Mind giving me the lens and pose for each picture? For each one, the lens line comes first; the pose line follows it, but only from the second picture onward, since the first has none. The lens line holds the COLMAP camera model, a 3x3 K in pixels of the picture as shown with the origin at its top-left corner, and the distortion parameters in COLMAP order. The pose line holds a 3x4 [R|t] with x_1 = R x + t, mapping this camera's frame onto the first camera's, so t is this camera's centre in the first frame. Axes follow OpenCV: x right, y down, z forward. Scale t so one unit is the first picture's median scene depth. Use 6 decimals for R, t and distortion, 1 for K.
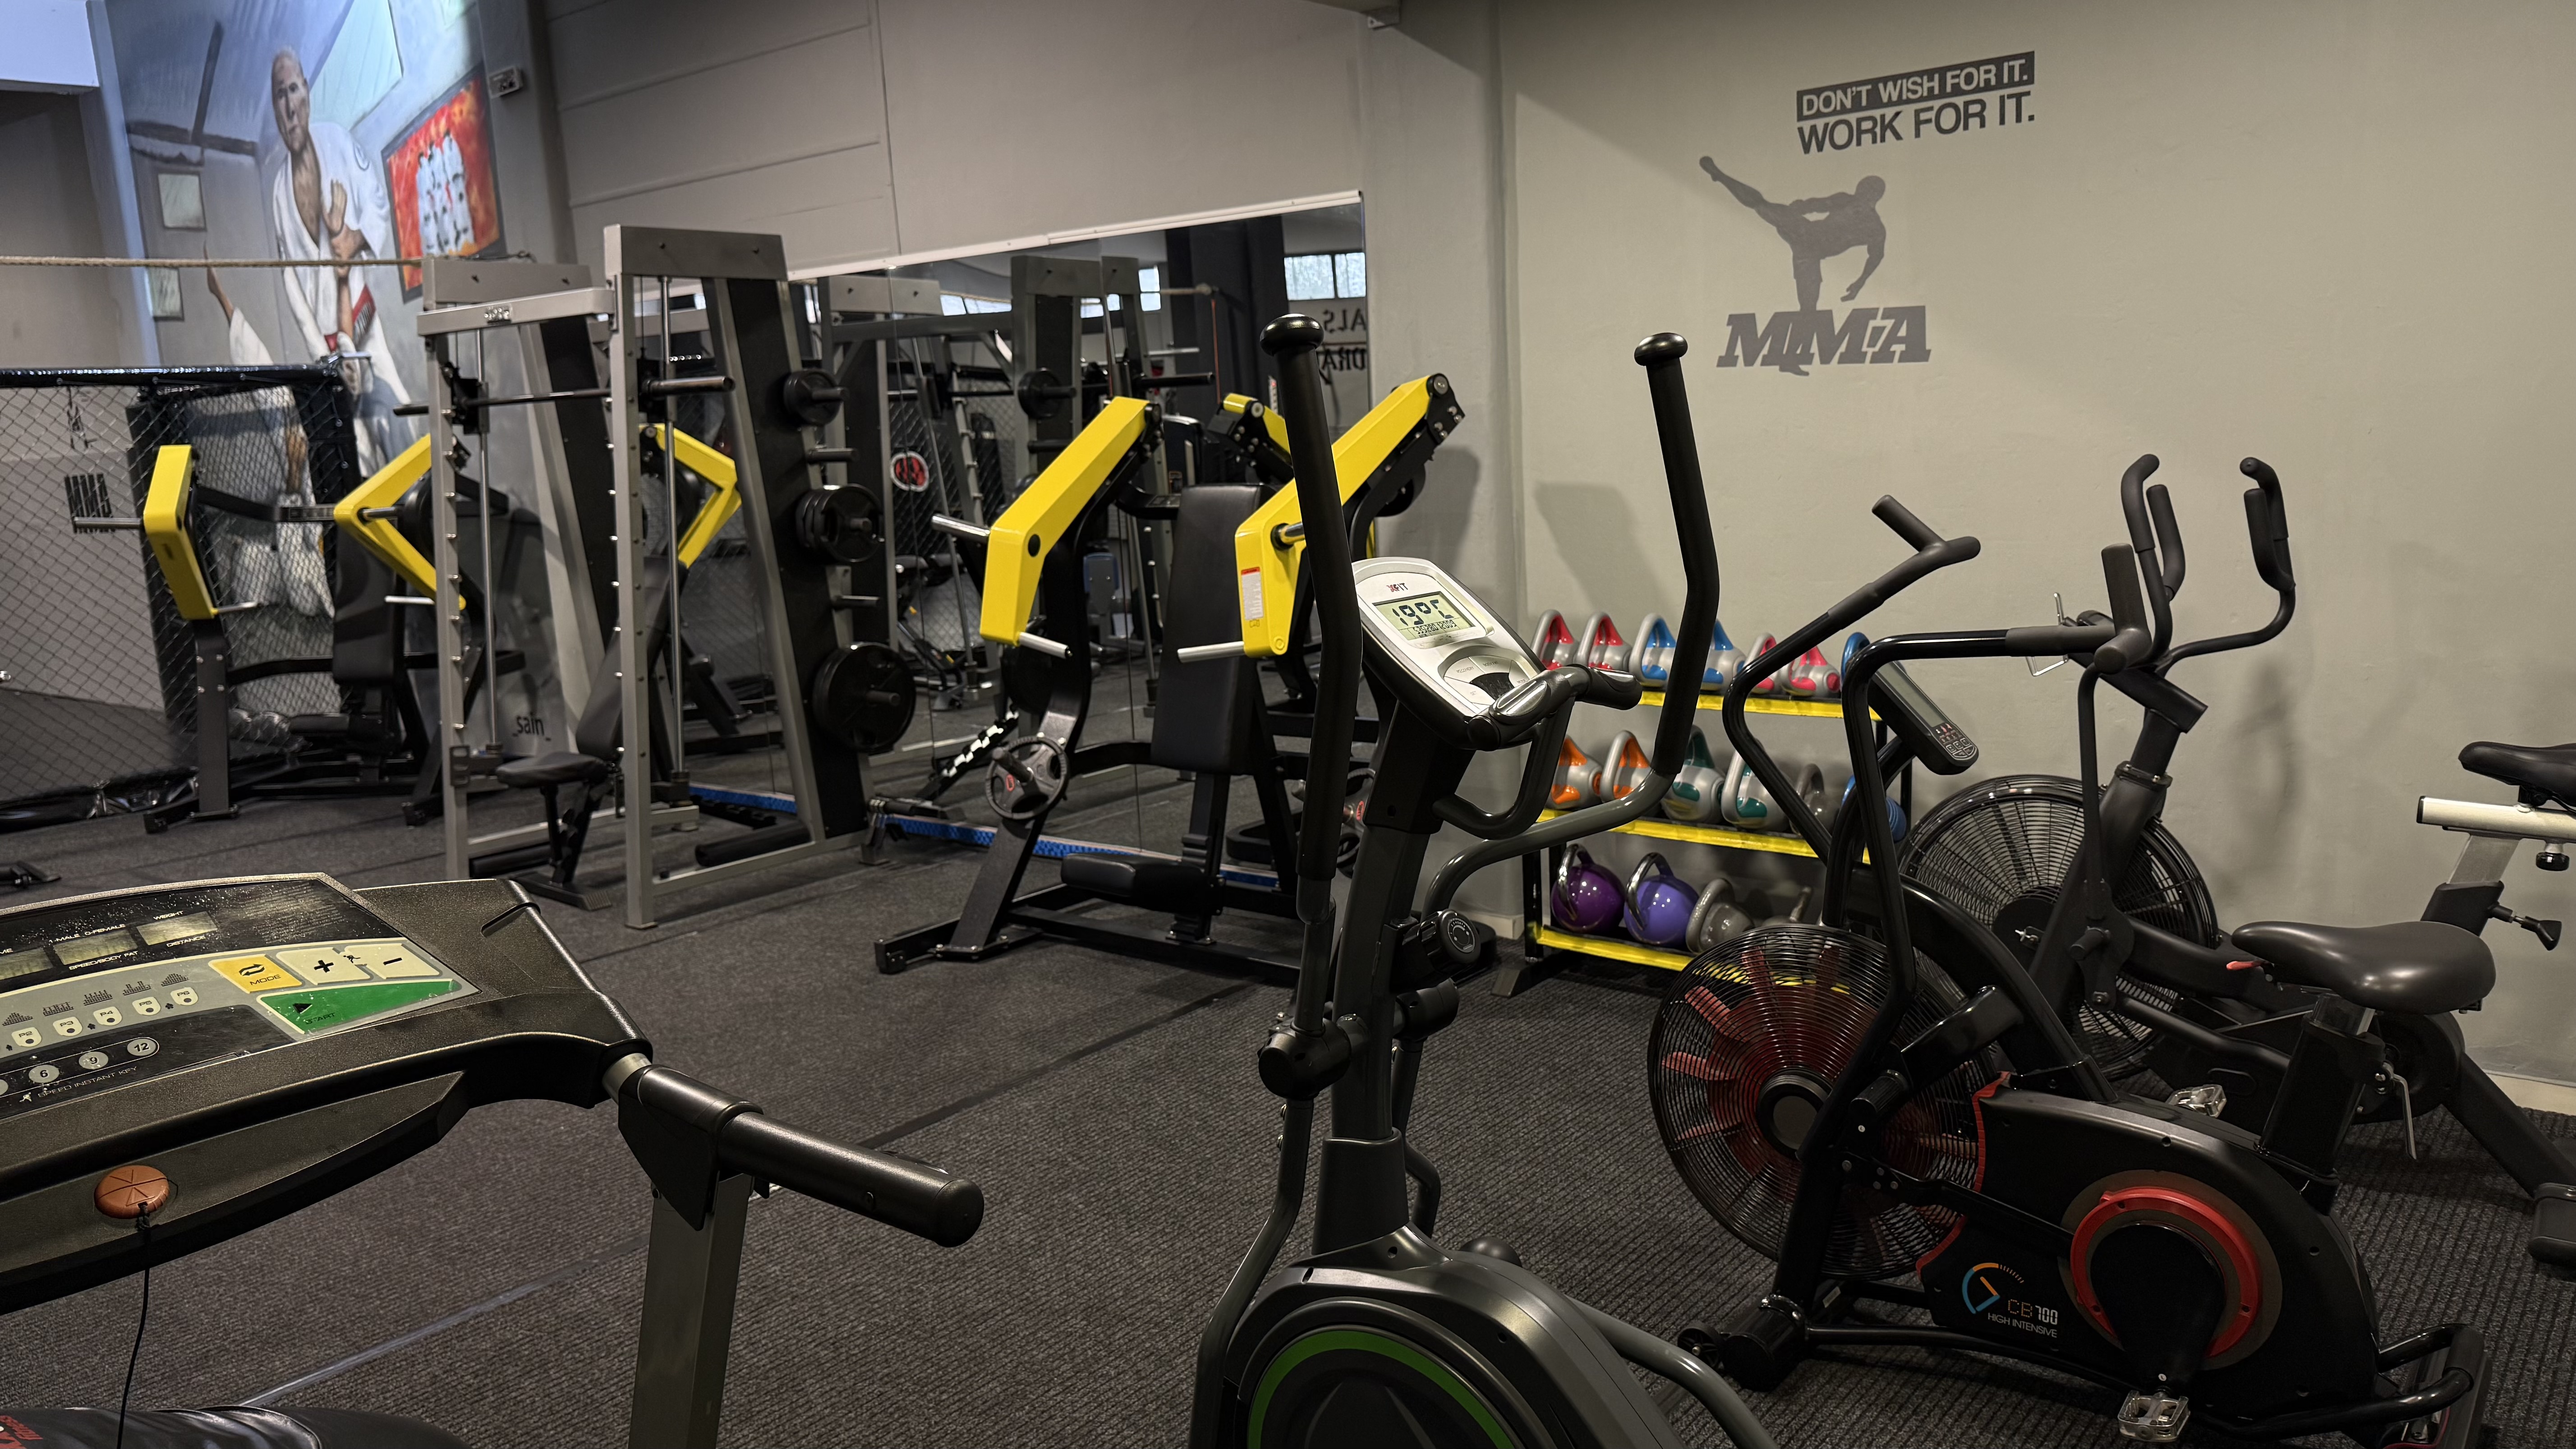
lens RADIAL K [[1775.0, 0, 1288.0], [0, 1775.0, 724.5], [0, 0, 1]] dist [-0.007935, -0.006052]
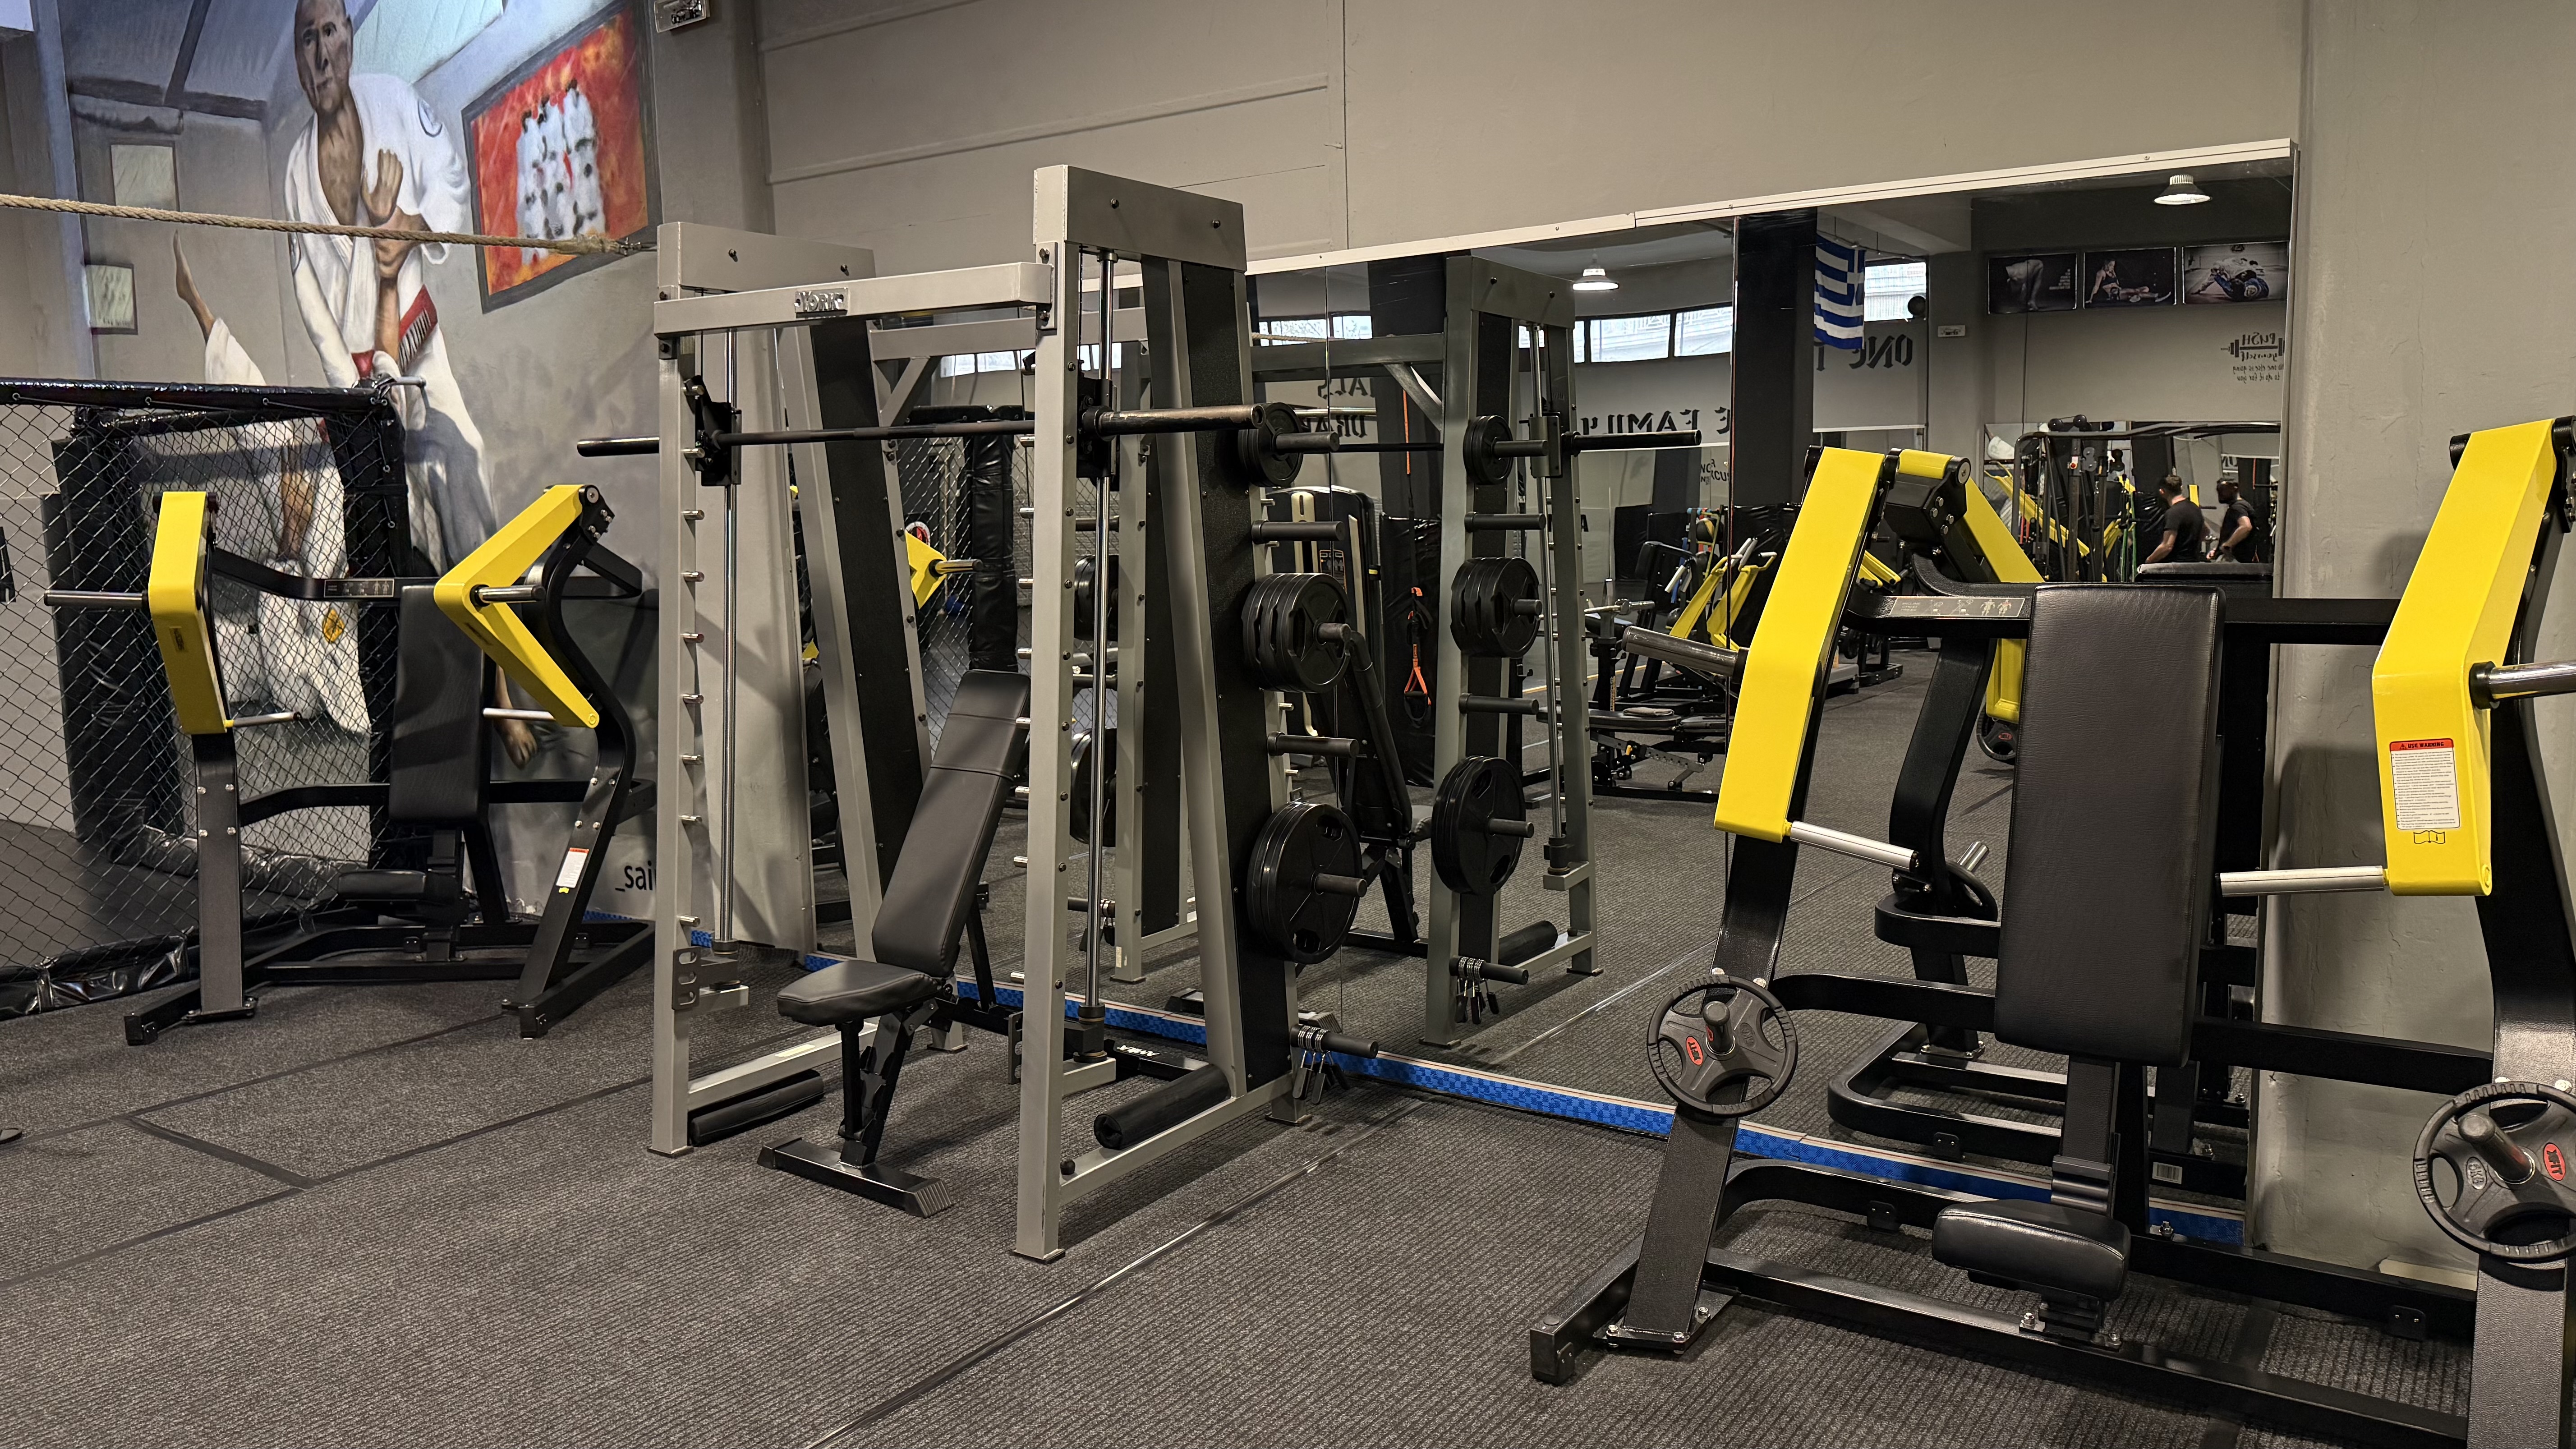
lens RADIAL K [[1775.0, 0, 1288.0], [0, 1775.0, 724.5], [0, 0, 1]] dist [-0.007935, -0.006052]
pose [[0.996184, 0.014828, 0.086015, -0.229171], [-0.010880, 0.998874, -0.046184, -0.033460], [-0.086603, 0.045071, 0.995223, 0.238267]]
